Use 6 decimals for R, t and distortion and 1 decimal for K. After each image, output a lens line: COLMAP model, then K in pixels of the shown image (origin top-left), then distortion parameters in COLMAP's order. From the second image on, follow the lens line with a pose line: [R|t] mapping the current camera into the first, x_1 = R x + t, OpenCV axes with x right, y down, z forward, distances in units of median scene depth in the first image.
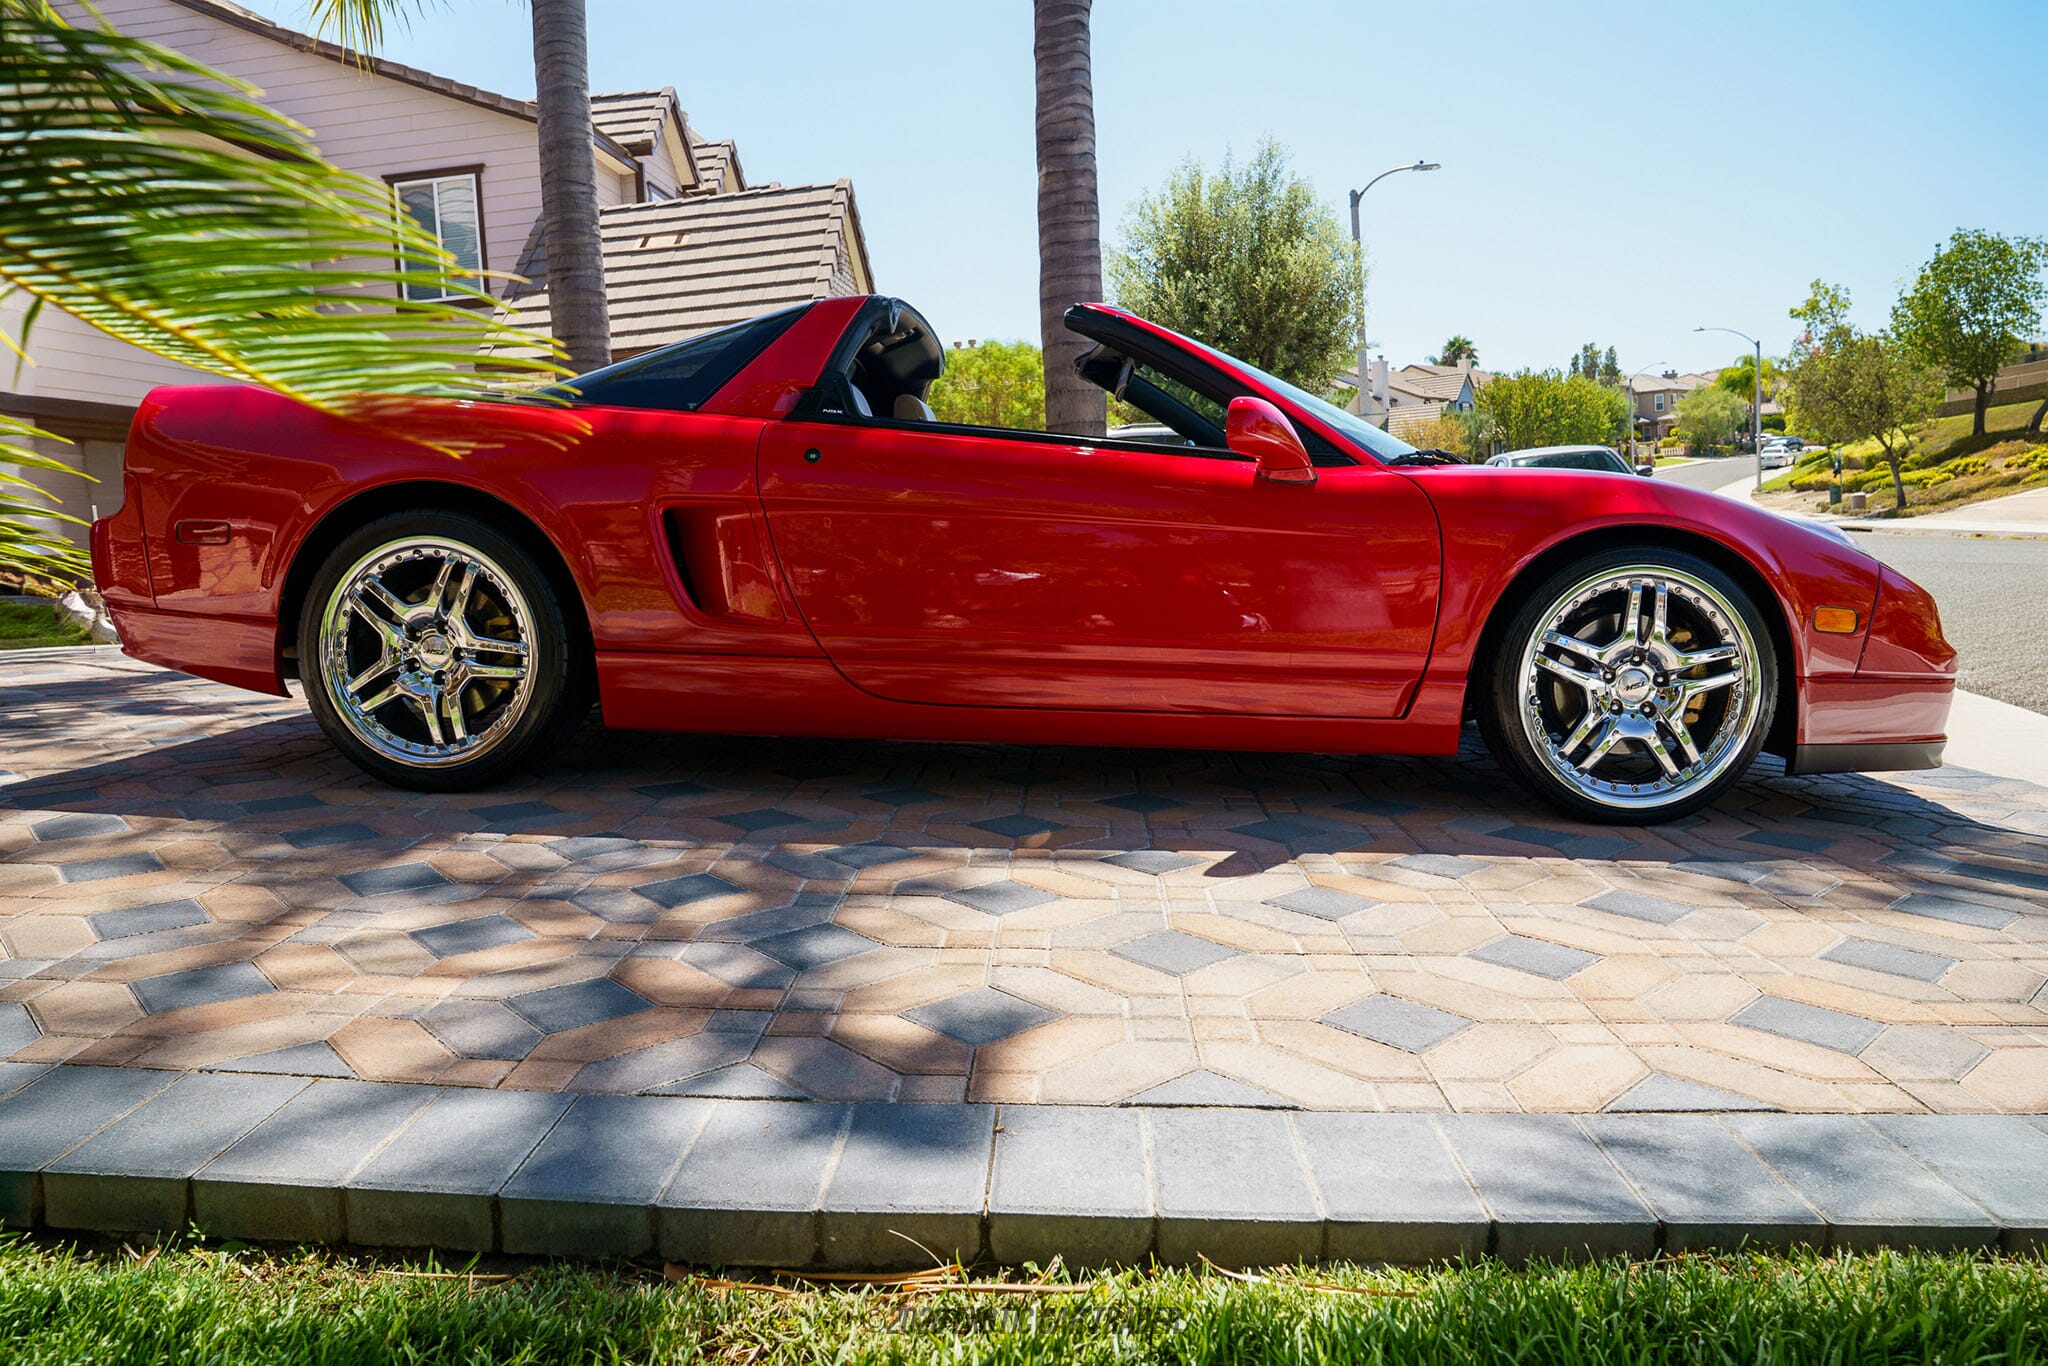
lens RADIAL K [[1375.6, 0, 1028.1], [0, 1375.6, 697.8], [0, 0, 1]] dist [-0.105523, 0.044861]
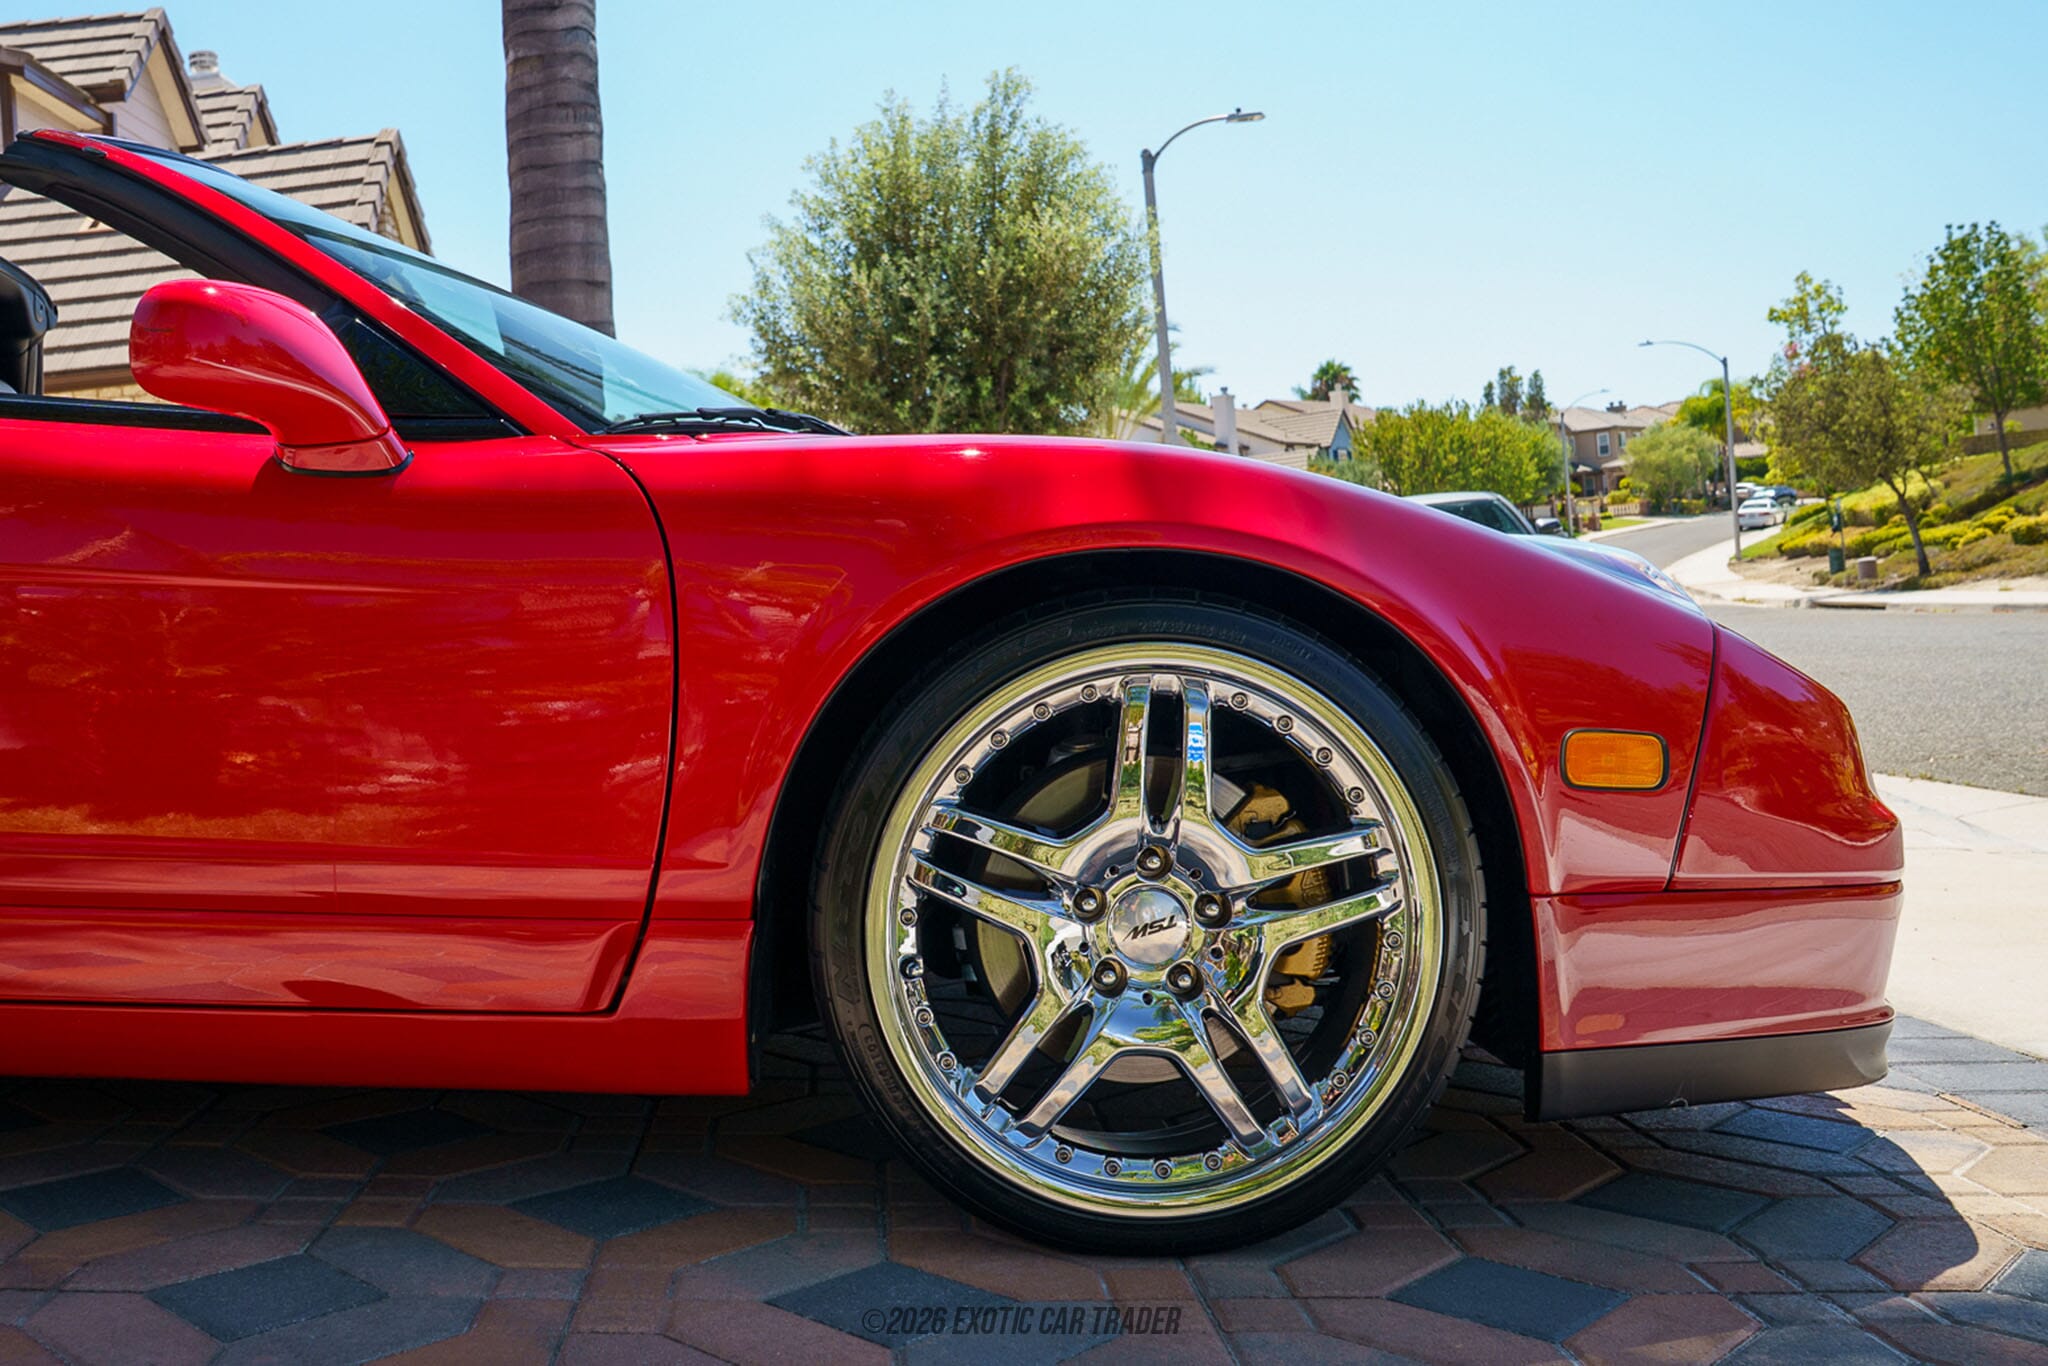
lens RADIAL K [[1716.8, 0, 1024.0], [0, 1716.8, 683.0], [0, 0, 1]] dist [-0.102721, 0.015108]
pose [[0.997607, -0.017303, 0.066933, 0.124216], [0.023649, 0.995176, -0.095213, -0.011597], [-0.064963, 0.096568, 0.993204, 0.151866]]
